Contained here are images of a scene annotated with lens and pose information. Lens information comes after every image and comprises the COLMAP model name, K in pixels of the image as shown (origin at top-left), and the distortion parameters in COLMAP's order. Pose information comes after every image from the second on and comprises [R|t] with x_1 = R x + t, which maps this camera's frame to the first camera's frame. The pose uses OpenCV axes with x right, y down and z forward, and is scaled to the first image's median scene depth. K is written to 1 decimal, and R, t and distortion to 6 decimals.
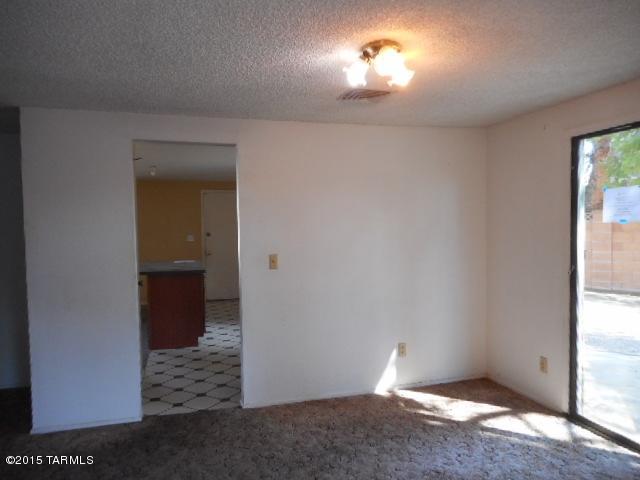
lens RADIAL K [[484.4, 0, 323.9], [0, 484.4, 243.0], [0, 0, 1]] dist [0.012130, -0.002960]
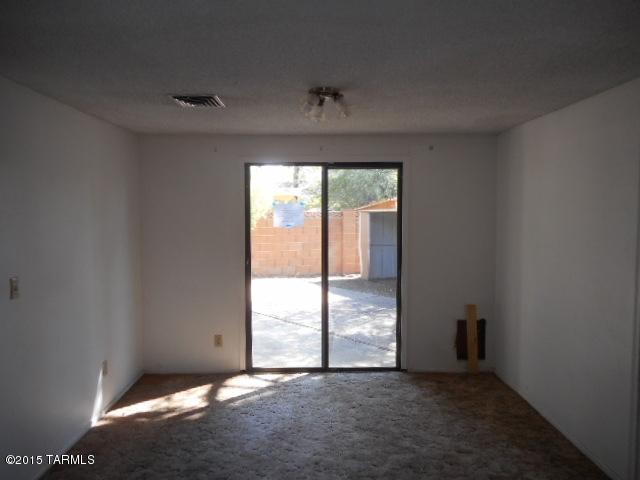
lens RADIAL K [[484.4, 0, 321.8], [0, 484.4, 236.1], [0, 0, 1]] dist [0.012130, -0.002960]
pose [[0.268861, -0.029575, 0.962725, -0.716038], [0.035983, 0.999139, 0.020645, -0.035486], [-0.962507, 0.029092, 0.269694, 0.439112]]
